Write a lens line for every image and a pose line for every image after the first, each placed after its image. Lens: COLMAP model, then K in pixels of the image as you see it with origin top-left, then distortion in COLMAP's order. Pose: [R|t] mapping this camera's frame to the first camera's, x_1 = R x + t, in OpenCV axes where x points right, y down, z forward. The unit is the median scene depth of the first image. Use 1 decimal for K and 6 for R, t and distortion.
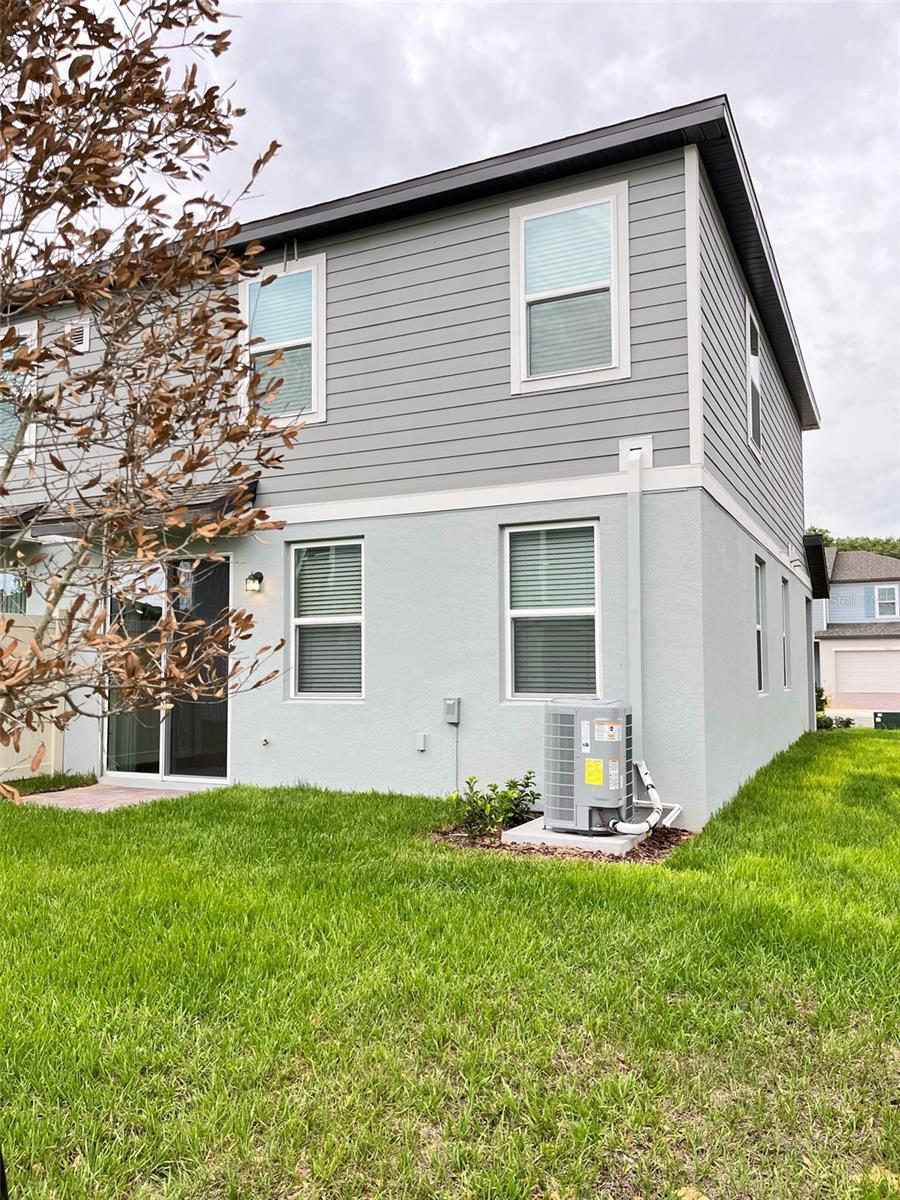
lens RADIAL K [[910.5, 0, 450.5], [0, 910.5, 605.5], [0, 0, 1]] dist [0.037613, -0.012447]
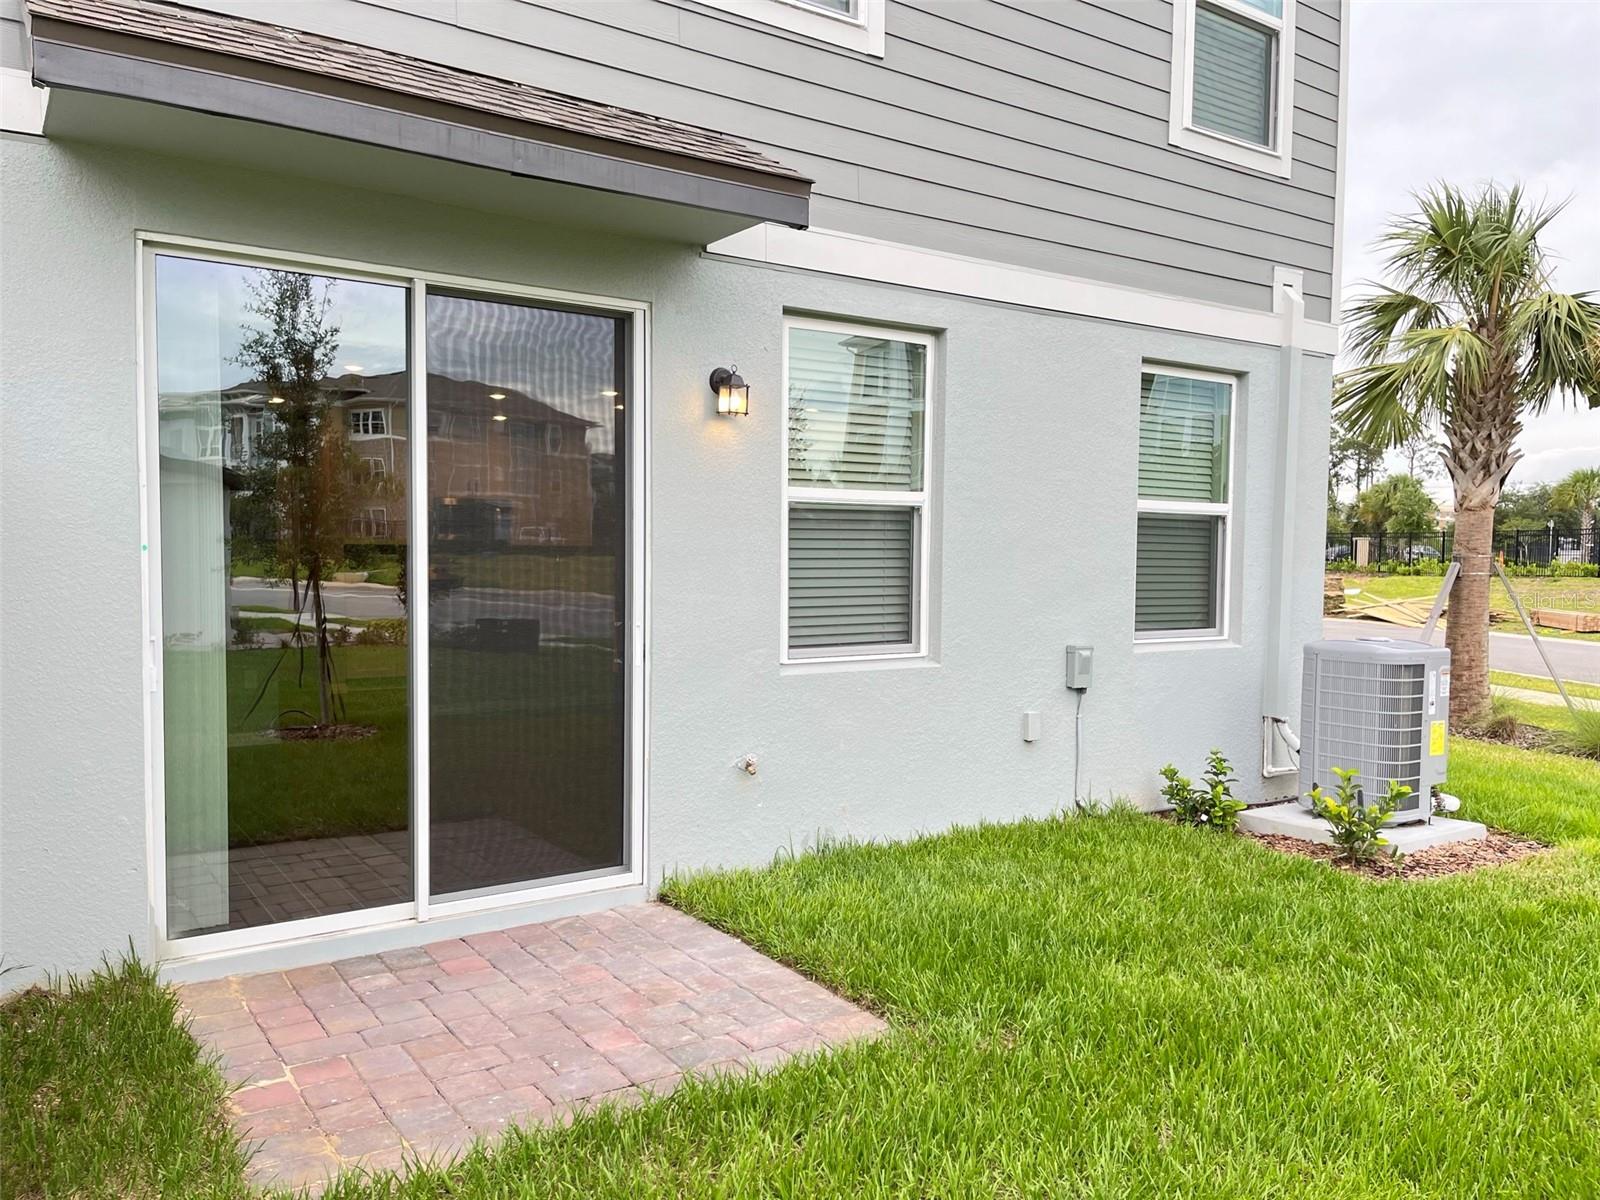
lens RADIAL K [[1214.1, 0, 801.0], [0, 1214.1, 595.7], [0, 0, 1]] dist [0.037613, -0.012447]
pose [[0.496647, -0.027701, 0.867510, -0.776062], [-0.075670, 0.994303, 0.075070, 0.025607], [-0.864648, -0.102927, 0.491722, 0.786150]]
